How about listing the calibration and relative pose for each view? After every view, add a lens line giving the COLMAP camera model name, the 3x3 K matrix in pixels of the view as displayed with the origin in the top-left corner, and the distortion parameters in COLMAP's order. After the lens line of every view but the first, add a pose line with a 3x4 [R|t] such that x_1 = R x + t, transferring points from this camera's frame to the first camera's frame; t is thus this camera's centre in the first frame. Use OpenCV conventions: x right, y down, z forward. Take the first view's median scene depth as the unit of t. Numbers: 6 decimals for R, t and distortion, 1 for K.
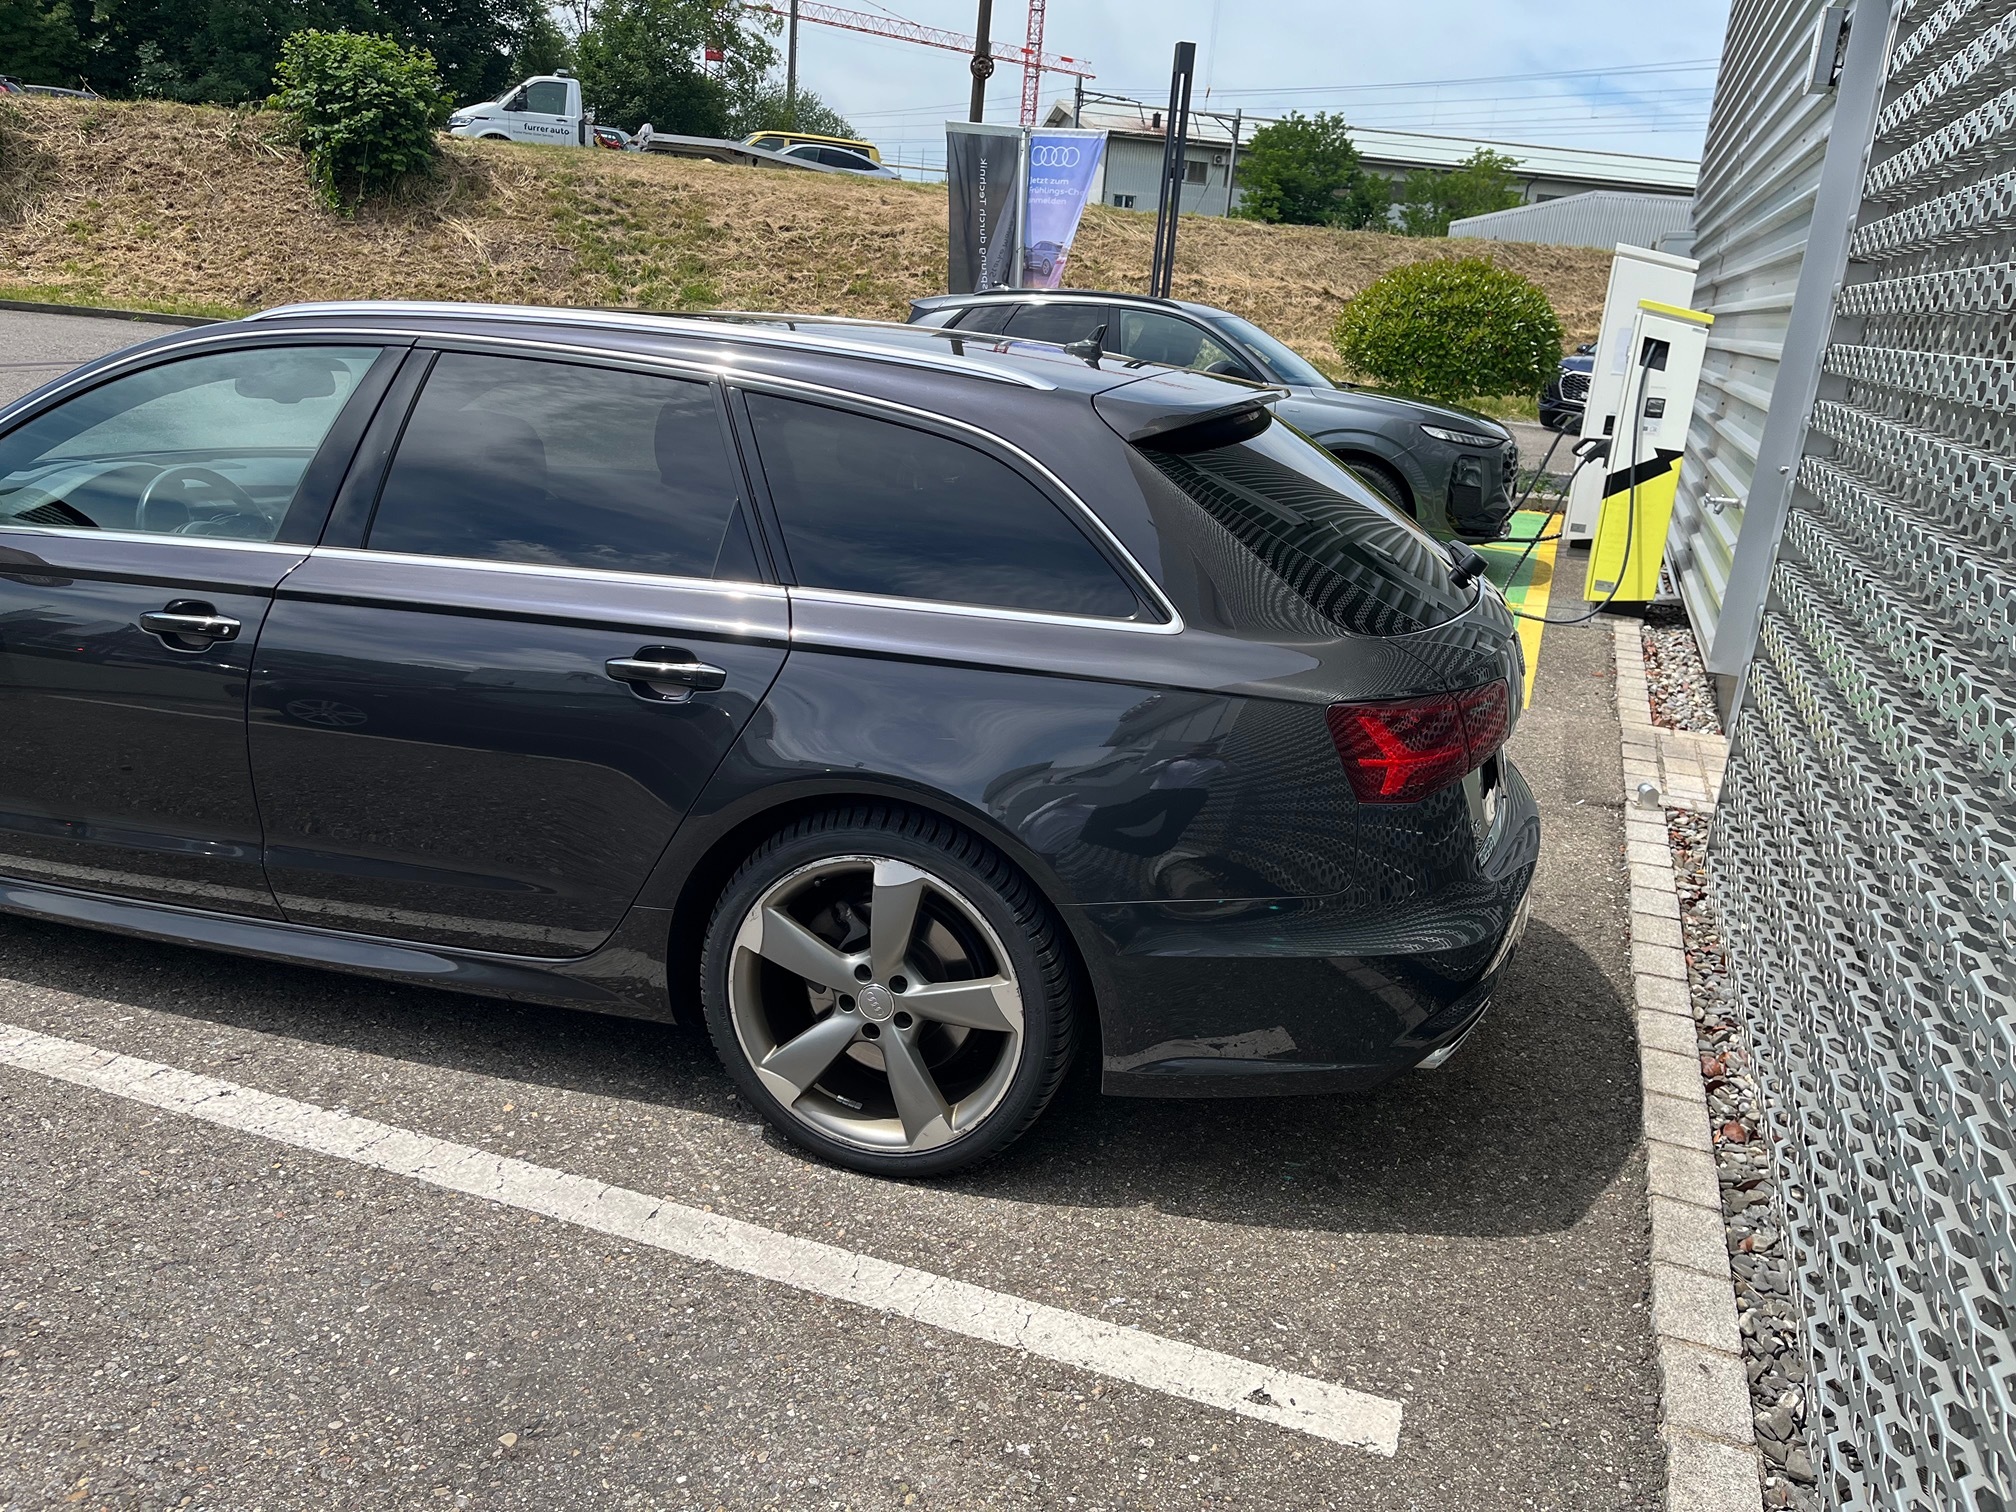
lens RADIAL K [[1562.4, 0, 1018.8], [0, 1562.4, 761.5], [0, 0, 1]] dist [0.069331, -0.092461]
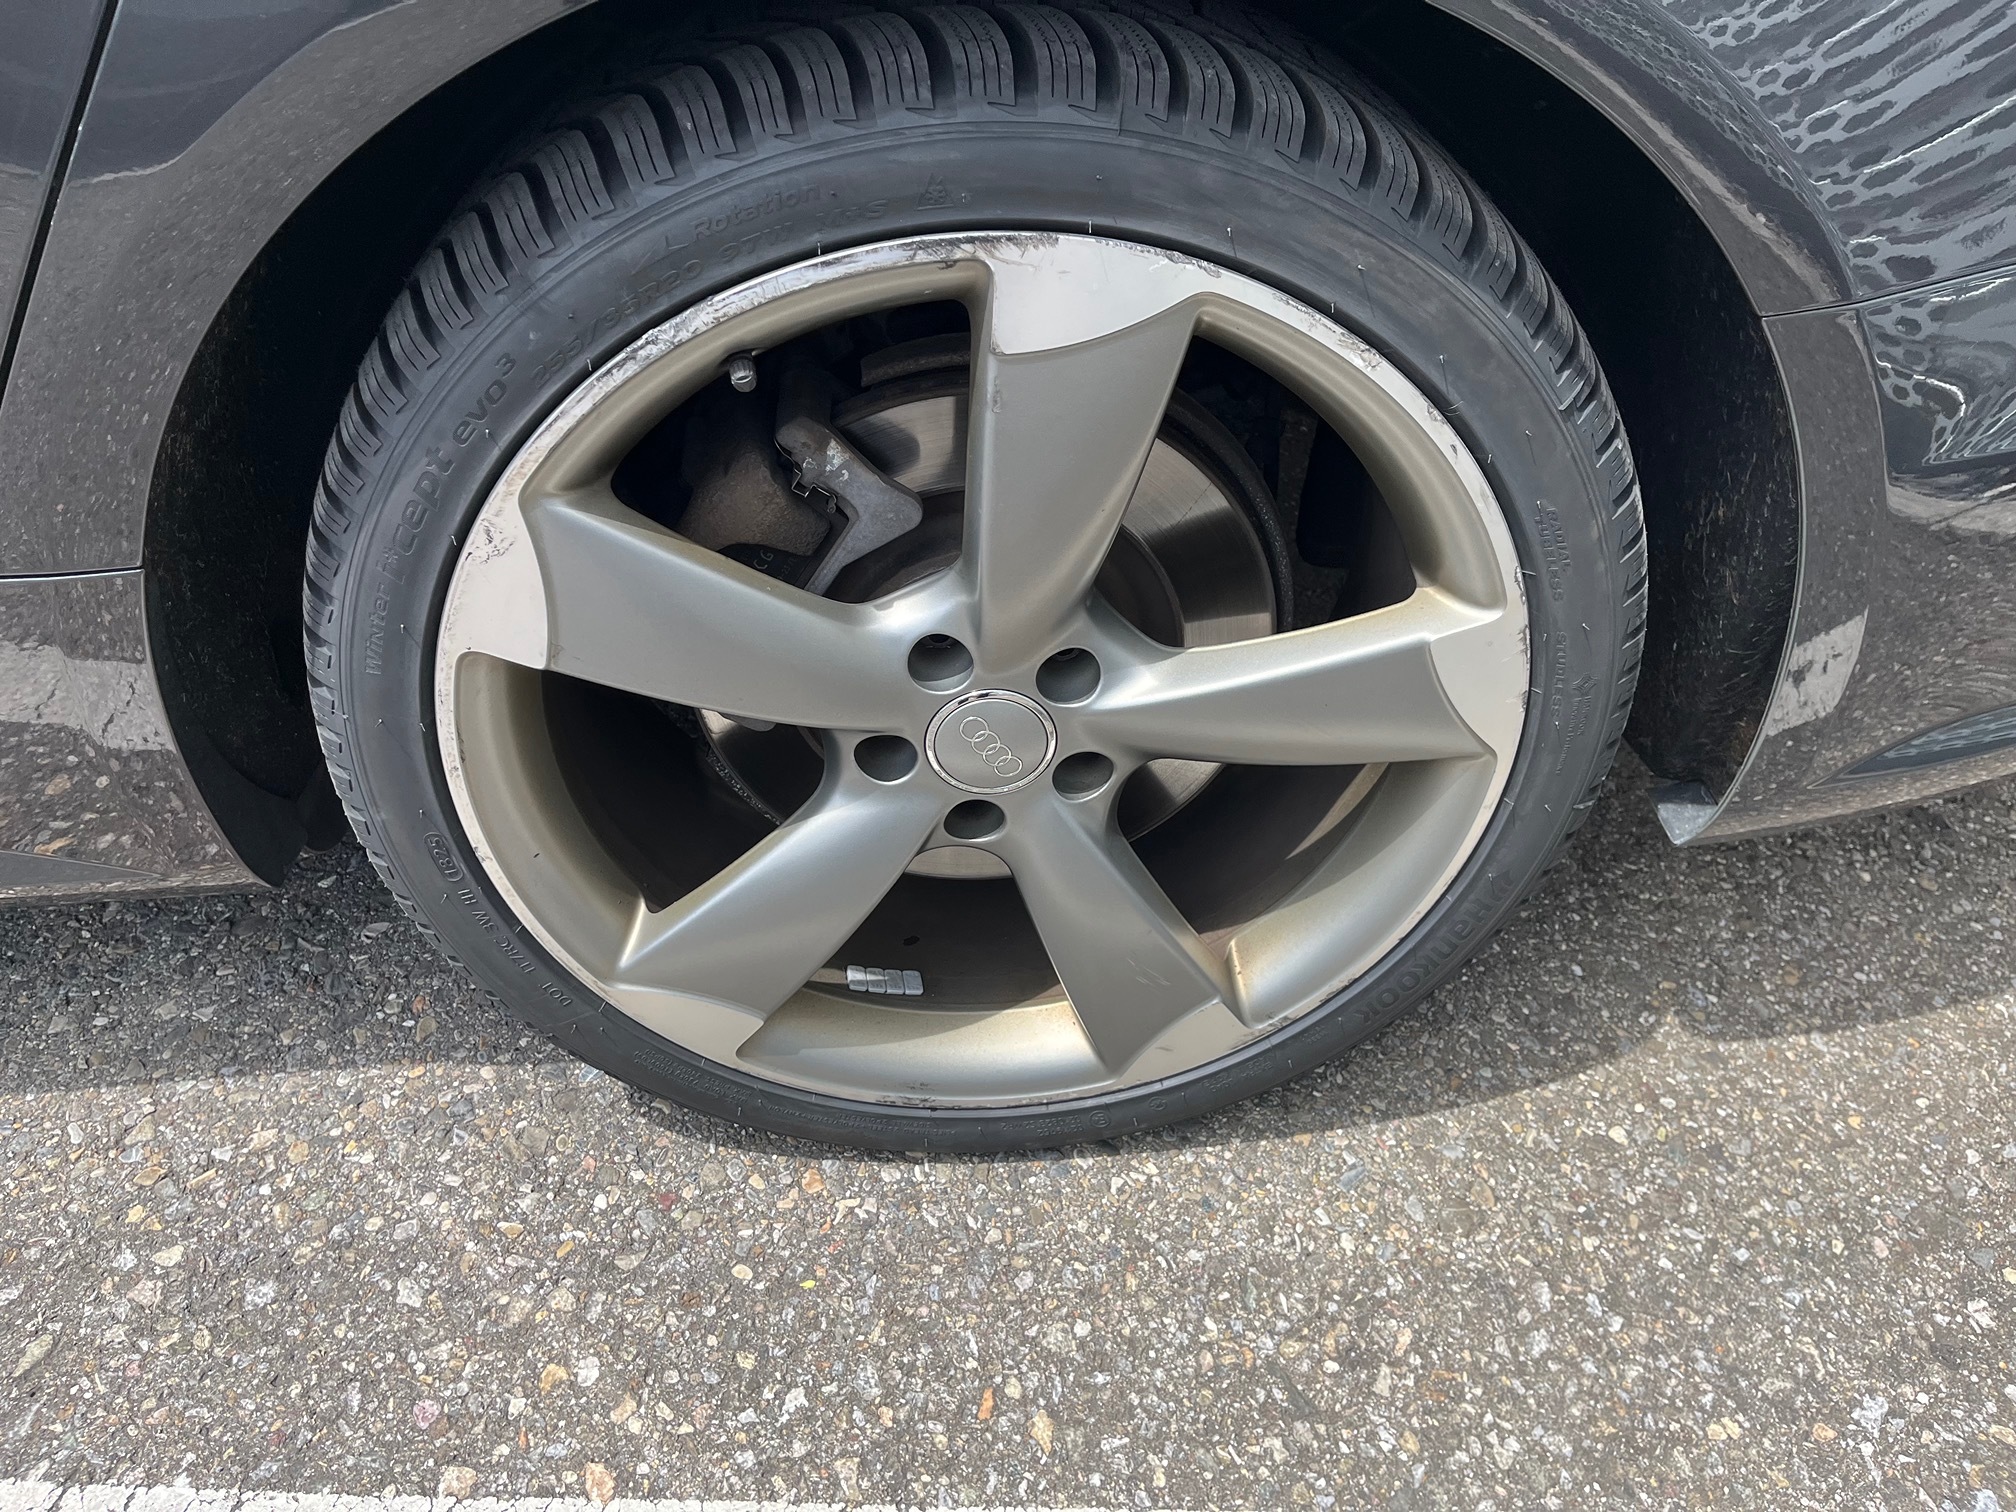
lens RADIAL K [[1593.5, 0, 1008.0], [0, 1593.5, 756.0], [0, 0, 1]] dist [0.088195, -0.091508]
pose [[0.943678, -0.231175, 0.236707, -0.159247], [0.114525, 0.899416, 0.421823, 0.028295], [-0.310413, -0.370956, 0.875235, 0.724164]]
